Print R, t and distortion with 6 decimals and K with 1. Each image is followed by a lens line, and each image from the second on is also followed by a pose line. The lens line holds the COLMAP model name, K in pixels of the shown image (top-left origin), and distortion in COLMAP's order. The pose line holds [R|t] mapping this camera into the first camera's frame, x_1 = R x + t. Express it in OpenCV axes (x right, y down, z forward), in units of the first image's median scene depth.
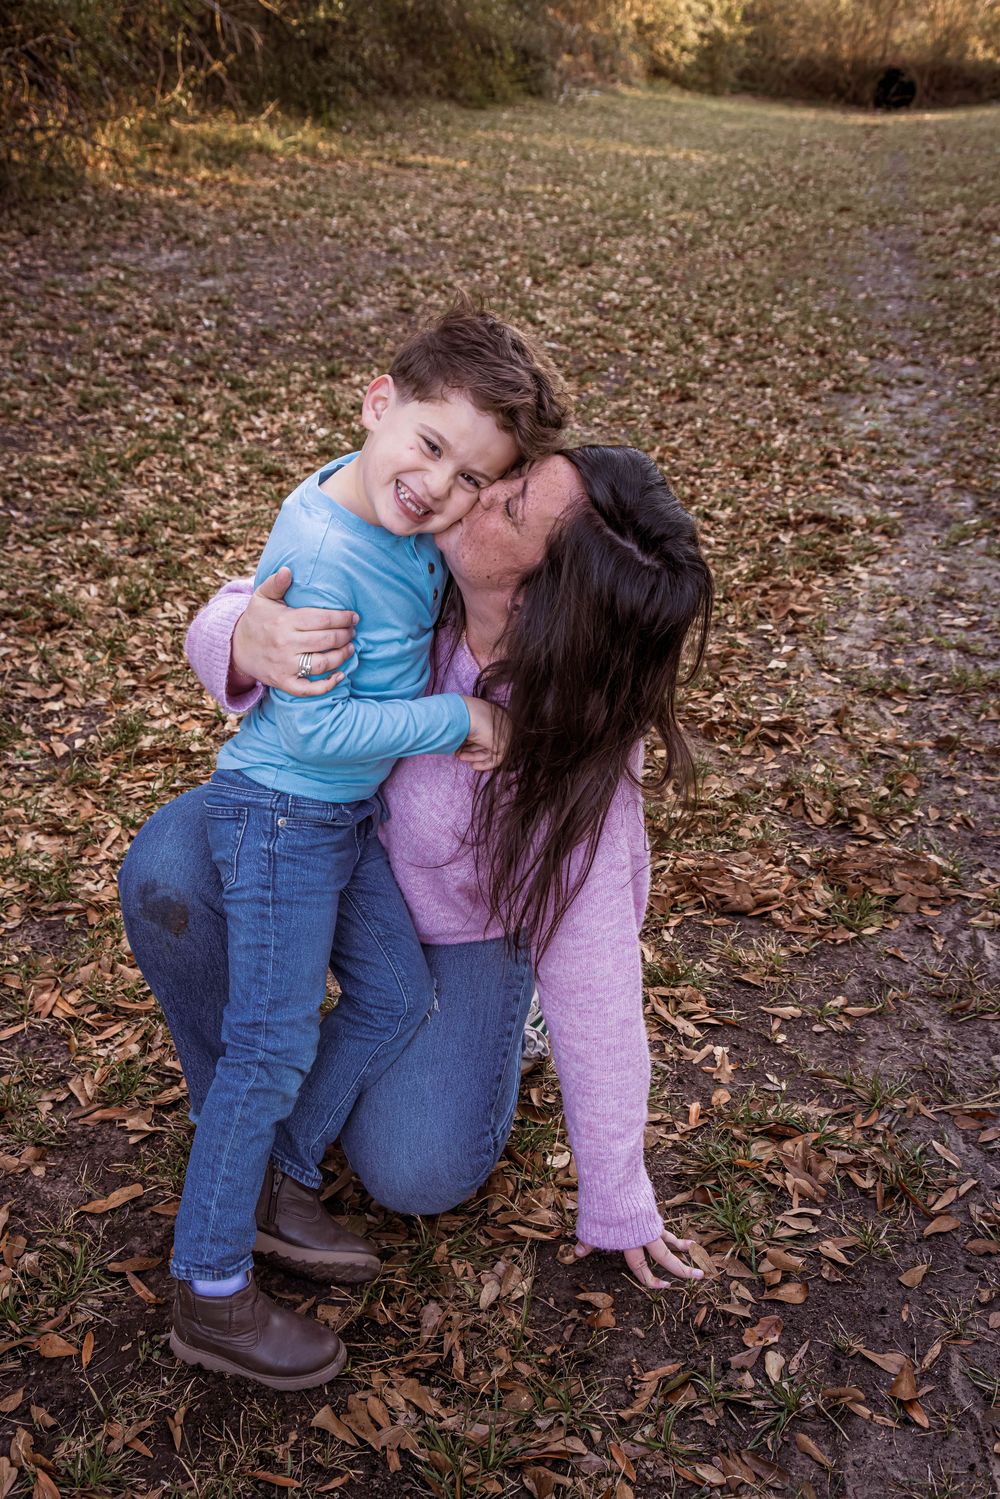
lens RADIAL K [[1735.4, 0, 500.0], [0, 1735.4, 749.5], [0, 0, 1]] dist [0.021904, -0.021289]
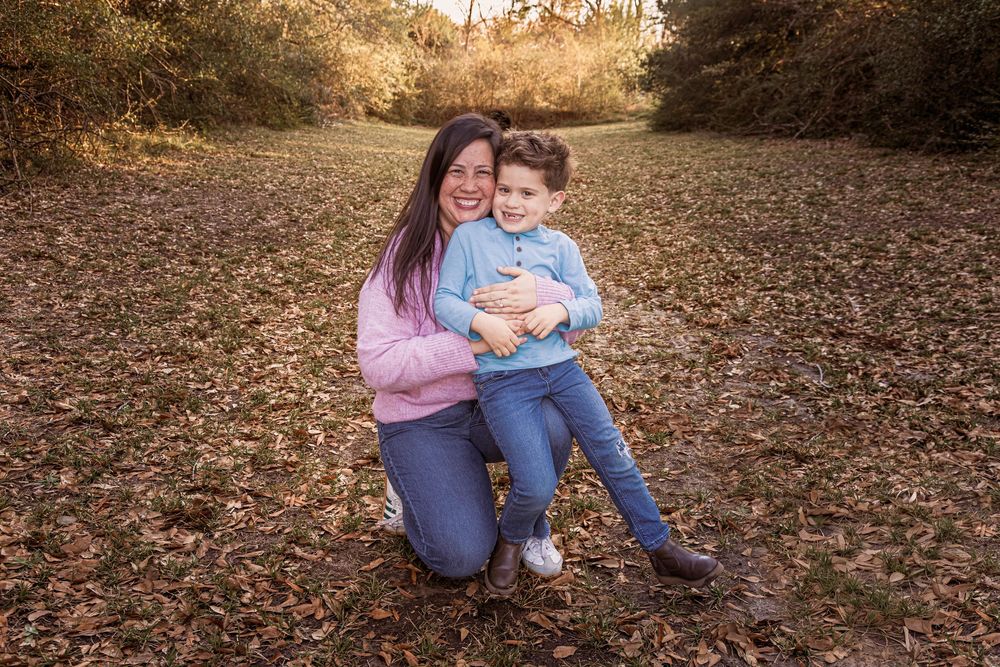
lens RADIAL K [[1028.4, 0, 500.0], [0, 1028.4, 333.5], [0, 0, 1]] dist [0.038750, 0.000672]
pose [[0.974379, -0.053722, 0.218403, -0.079666], [0.089326, 0.983619, -0.156570, 0.047499], [-0.206414, 0.172067, 0.963217, -0.059394]]
